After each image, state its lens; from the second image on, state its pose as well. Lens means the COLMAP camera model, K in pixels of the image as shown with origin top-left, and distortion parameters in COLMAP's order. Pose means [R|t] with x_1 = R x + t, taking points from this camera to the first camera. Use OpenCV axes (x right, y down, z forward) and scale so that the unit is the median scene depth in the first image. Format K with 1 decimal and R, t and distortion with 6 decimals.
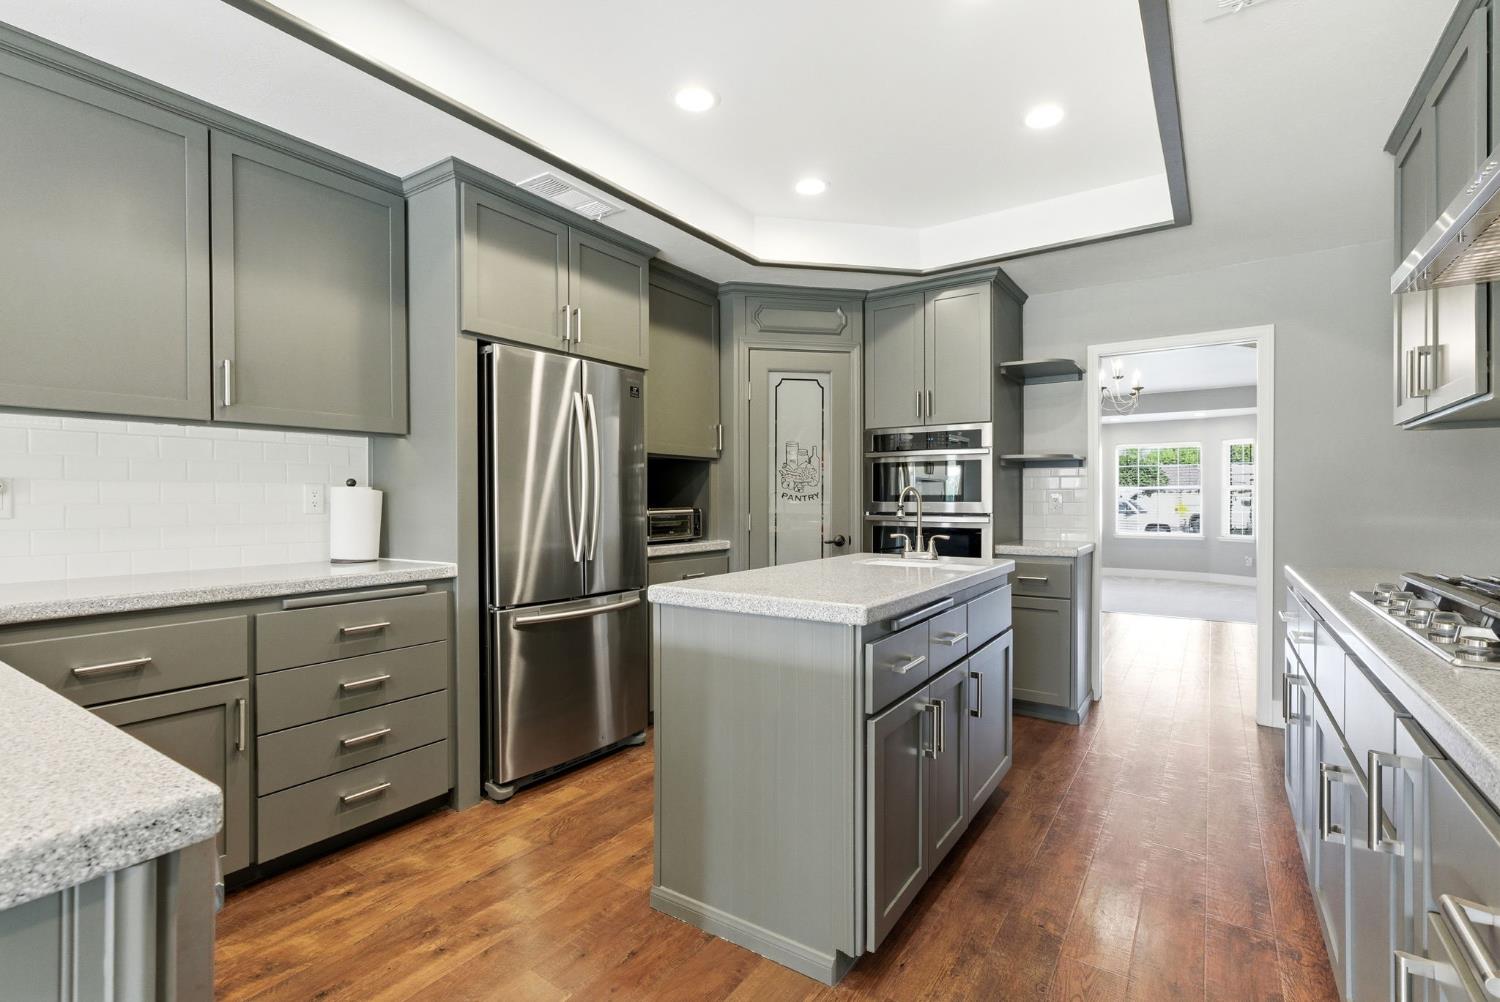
lens RADIAL K [[677.9, 0, 747.1], [0, 677.9, 502.6], [0, 0, 1]] dist [-0.000549, 0.000481]
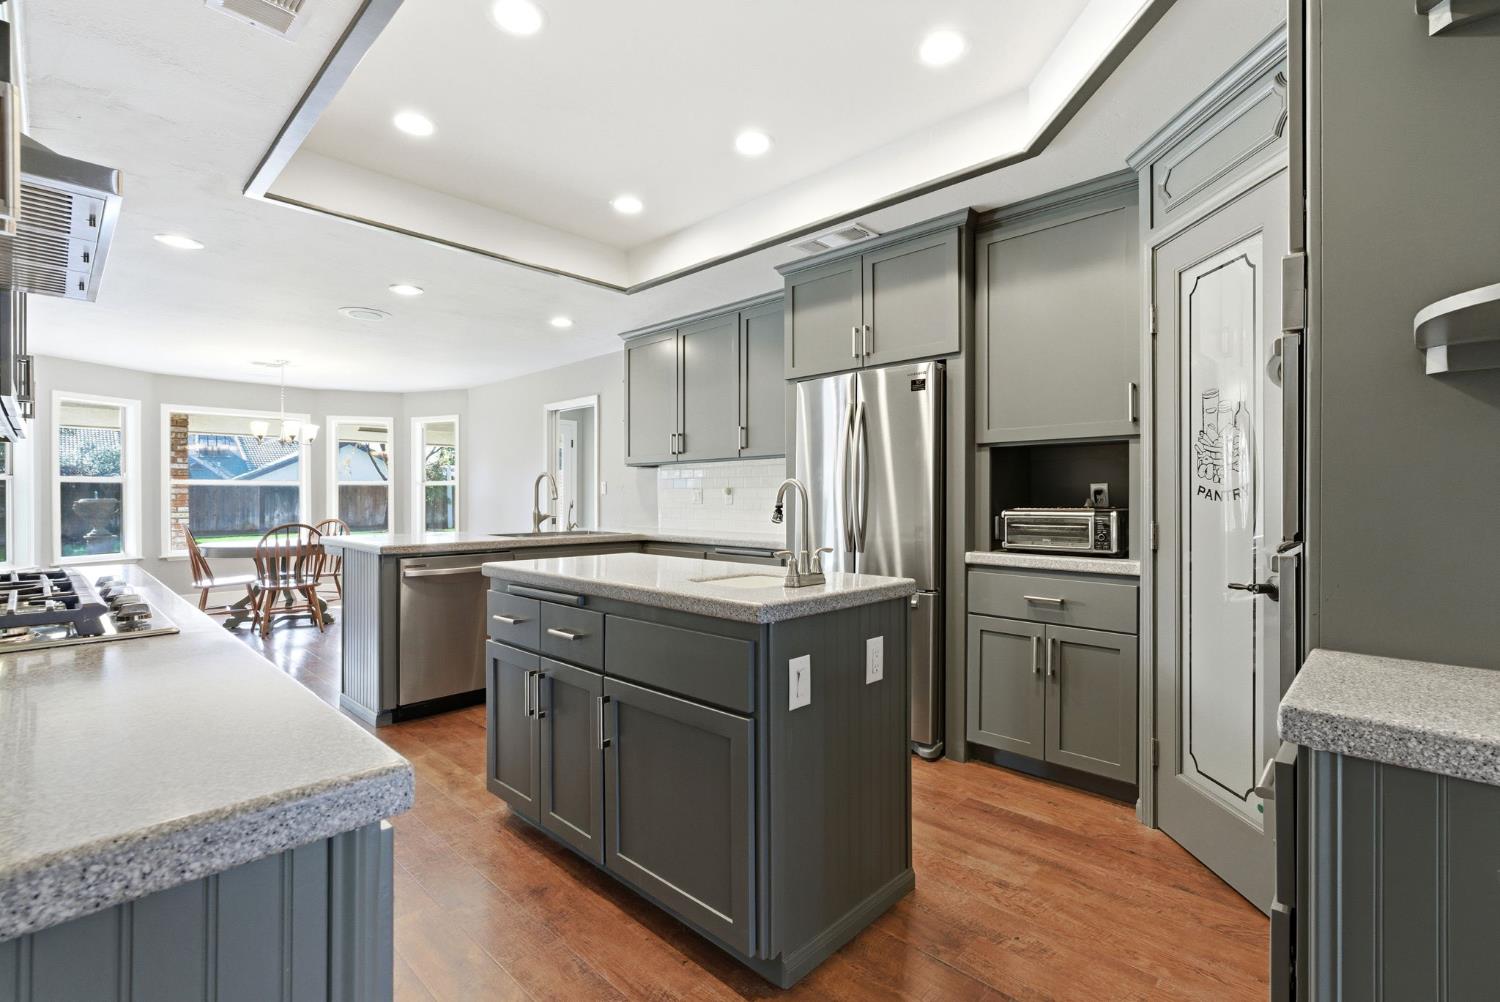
lens RADIAL K [[677.9, 0, 749.3], [0, 677.9, 498.3], [0, 0, 1]] dist [-0.000549, 0.000481]
pose [[-0.164519, 0.016948, -0.986228, 0.755156], [0.011277, 0.999819, 0.015300, -0.019145], [0.986309, -0.008605, -0.164681, 0.859862]]
